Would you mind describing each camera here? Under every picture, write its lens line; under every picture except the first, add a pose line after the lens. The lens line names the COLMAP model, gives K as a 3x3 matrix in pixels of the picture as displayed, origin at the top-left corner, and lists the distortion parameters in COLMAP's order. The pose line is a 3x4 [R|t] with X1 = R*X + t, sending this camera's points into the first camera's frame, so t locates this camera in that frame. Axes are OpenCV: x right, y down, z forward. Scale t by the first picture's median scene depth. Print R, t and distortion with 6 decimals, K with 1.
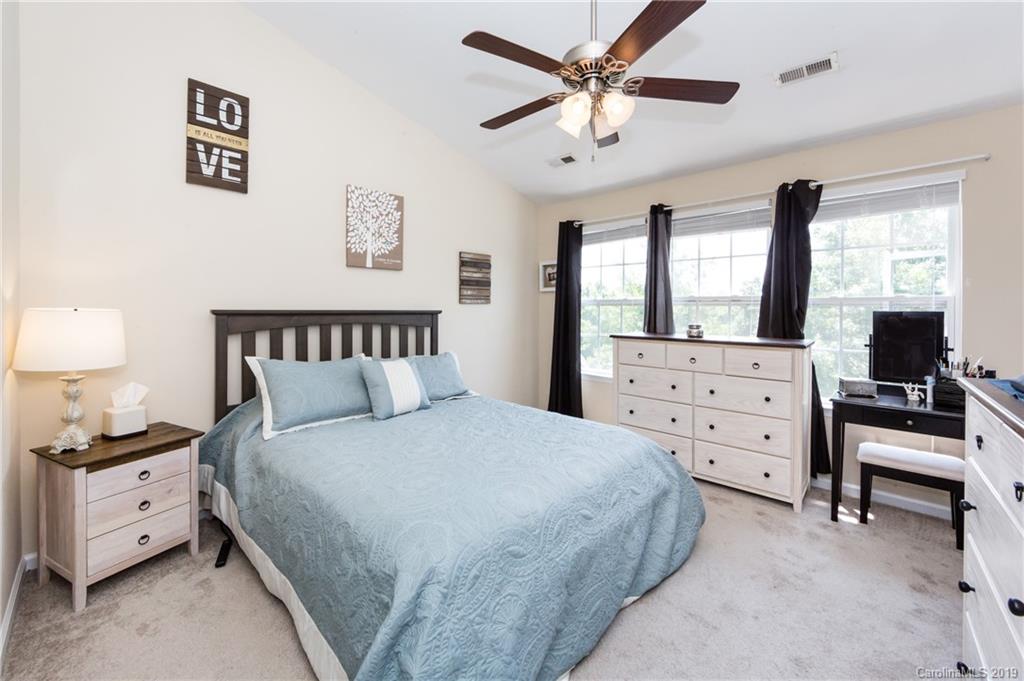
lens RADIAL K [[405.4, 0, 500.7], [0, 405.4, 308.1], [0, 0, 1]] dist [-0.000724, -0.000293]
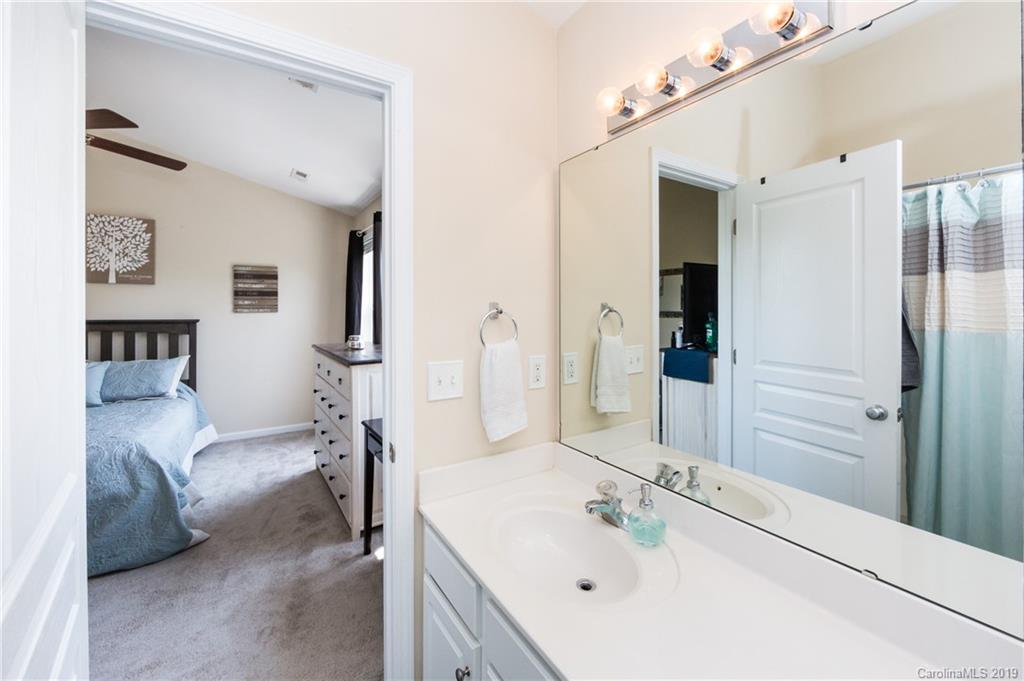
lens RADIAL K [[405.4, 0, 492.5], [0, 405.4, 308.9], [0, 0, 1]] dist [-0.000724, -0.000293]
pose [[0.968393, -0.003571, -0.249402, 1.007231], [0.002858, 0.999991, -0.003222, -0.018843], [0.249411, 0.002407, 0.968395, 0.140874]]
